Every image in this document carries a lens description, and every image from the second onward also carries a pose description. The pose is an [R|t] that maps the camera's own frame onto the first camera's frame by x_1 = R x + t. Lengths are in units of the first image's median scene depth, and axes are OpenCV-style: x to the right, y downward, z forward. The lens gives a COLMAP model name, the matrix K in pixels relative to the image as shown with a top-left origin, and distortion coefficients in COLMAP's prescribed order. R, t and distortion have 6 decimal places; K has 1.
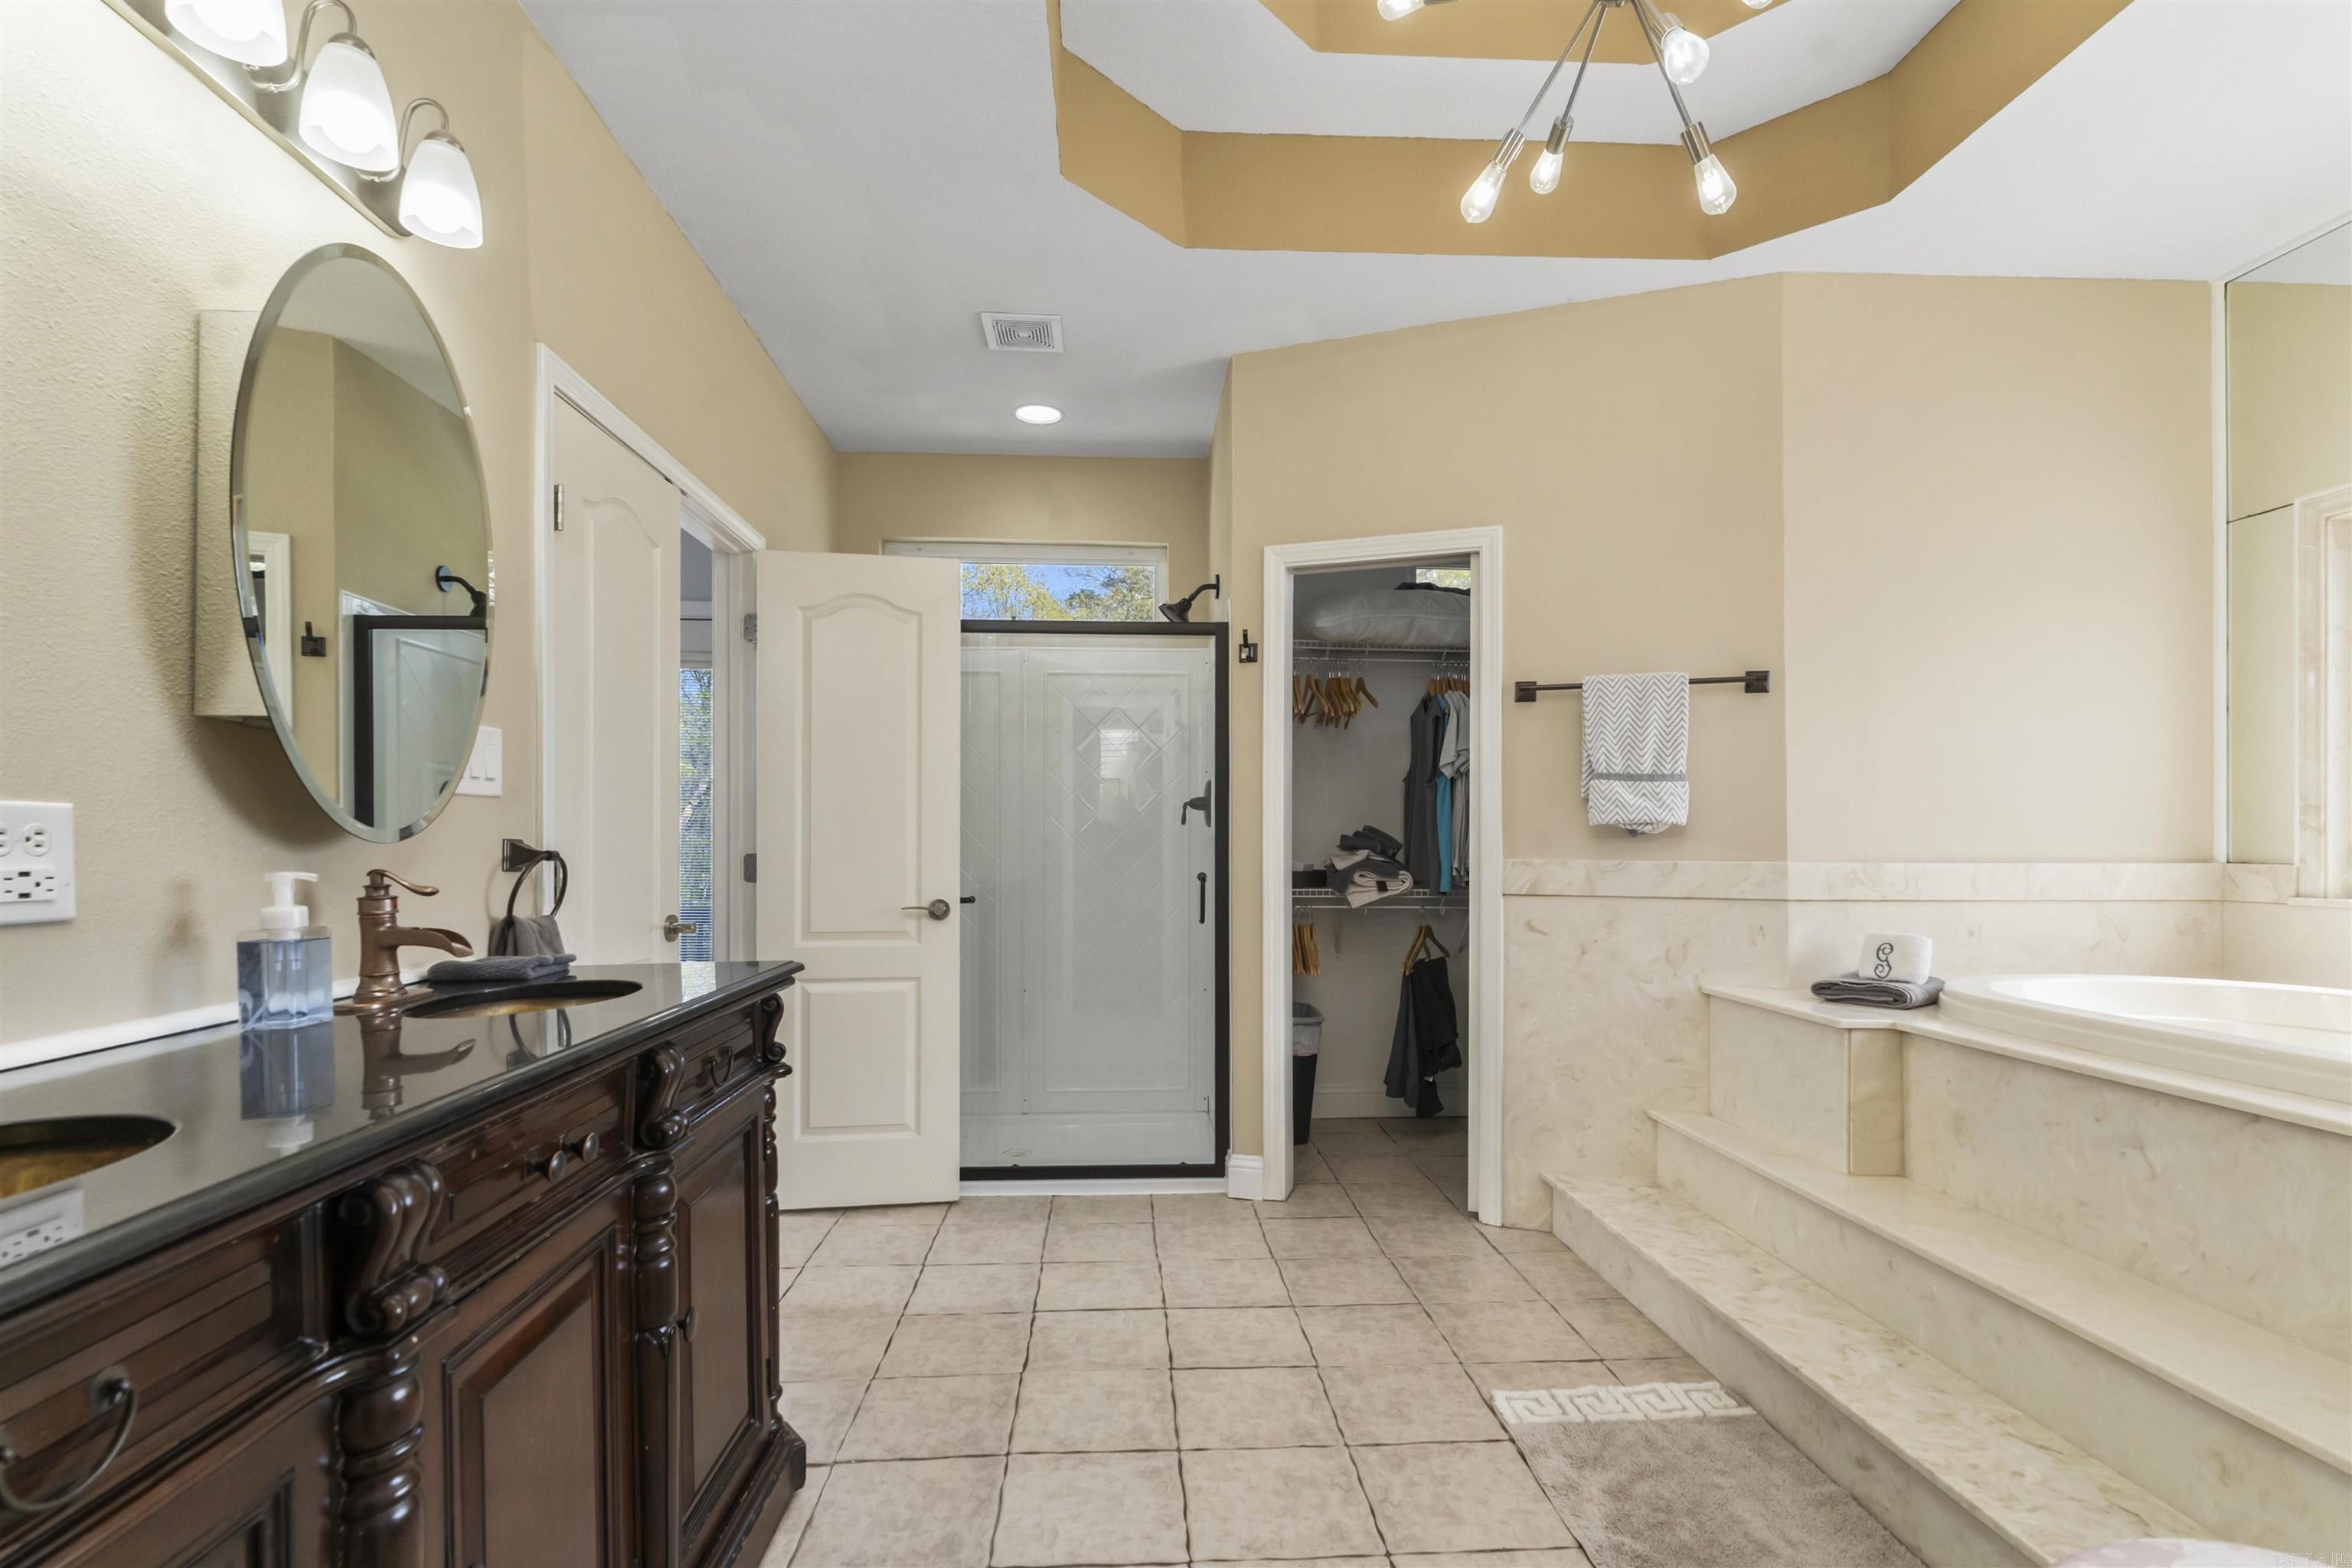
lens RADIAL K [[1084.5, 0, 1185.9], [0, 1084.5, 842.5], [0, 0, 1]] dist [-0.002305, -0.000777]
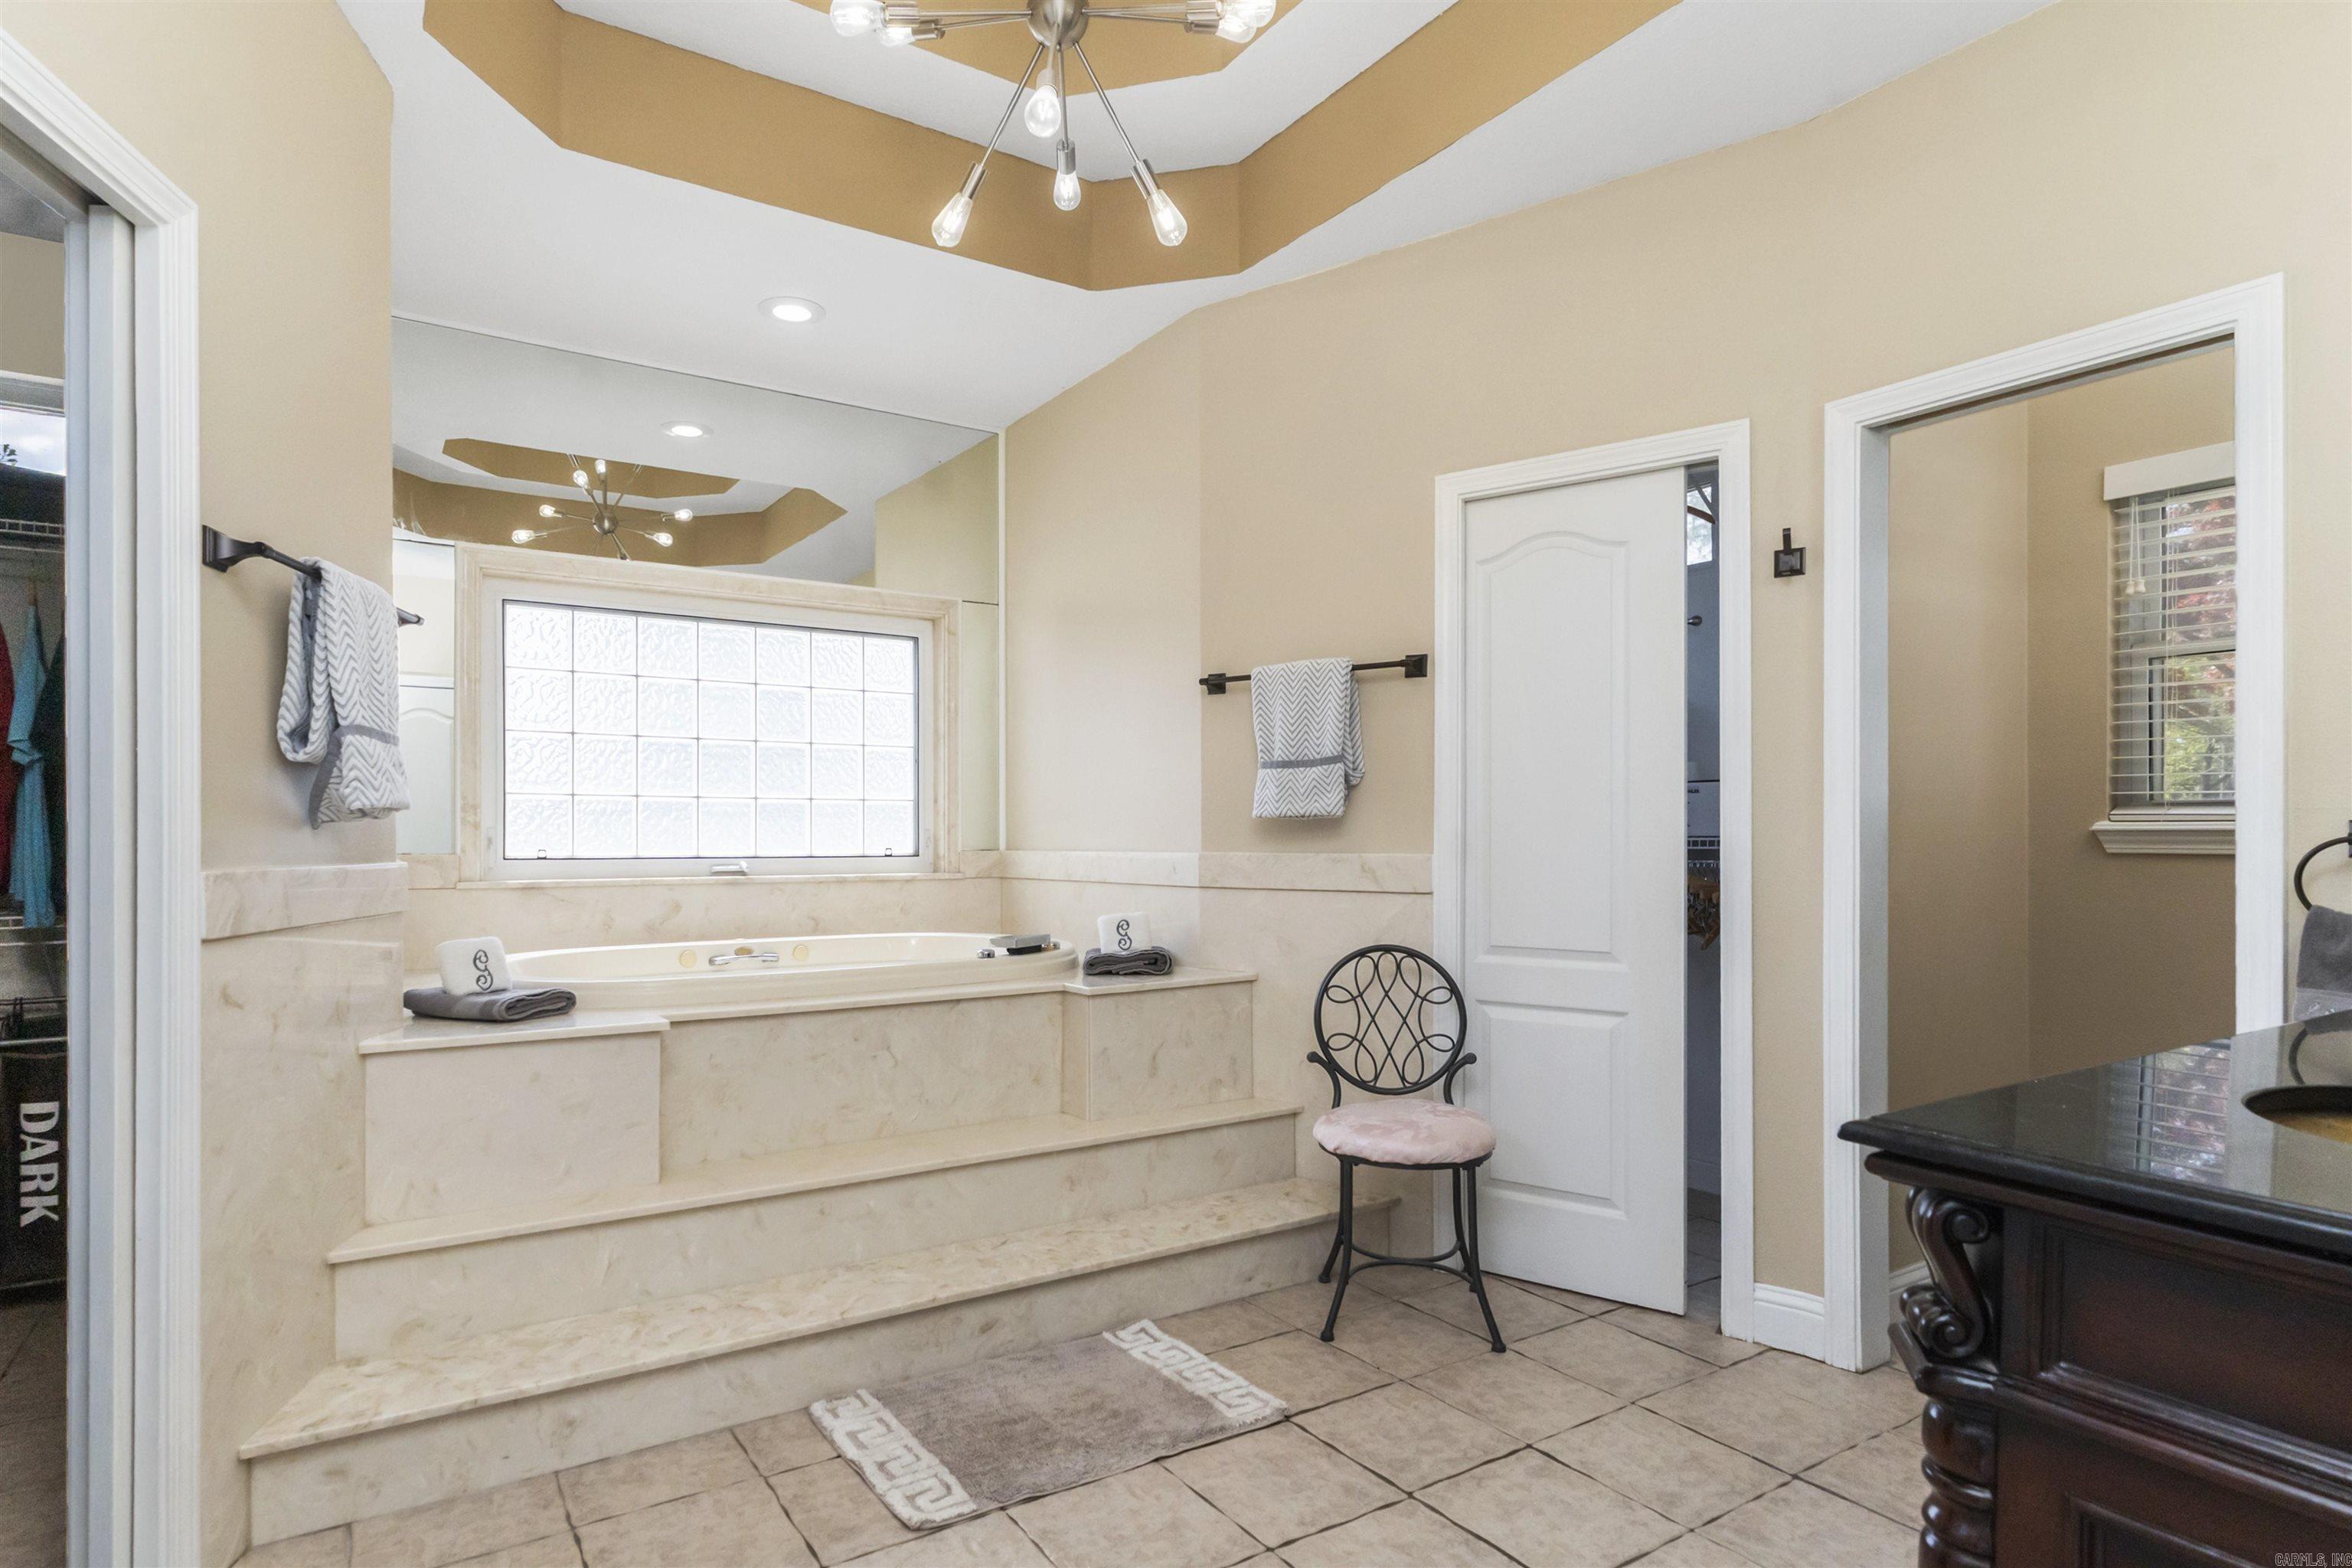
lens RADIAL K [[1084.5, 0, 1155.1], [0, 1084.5, 838.8], [0, 0, 1]] dist [-0.002305, -0.000777]
pose [[-0.453377, -0.004488, 0.891307, -0.471269], [-0.001712, 0.999990, 0.004165, -0.003492], [-0.891317, 0.000362, -0.453381, 1.109072]]
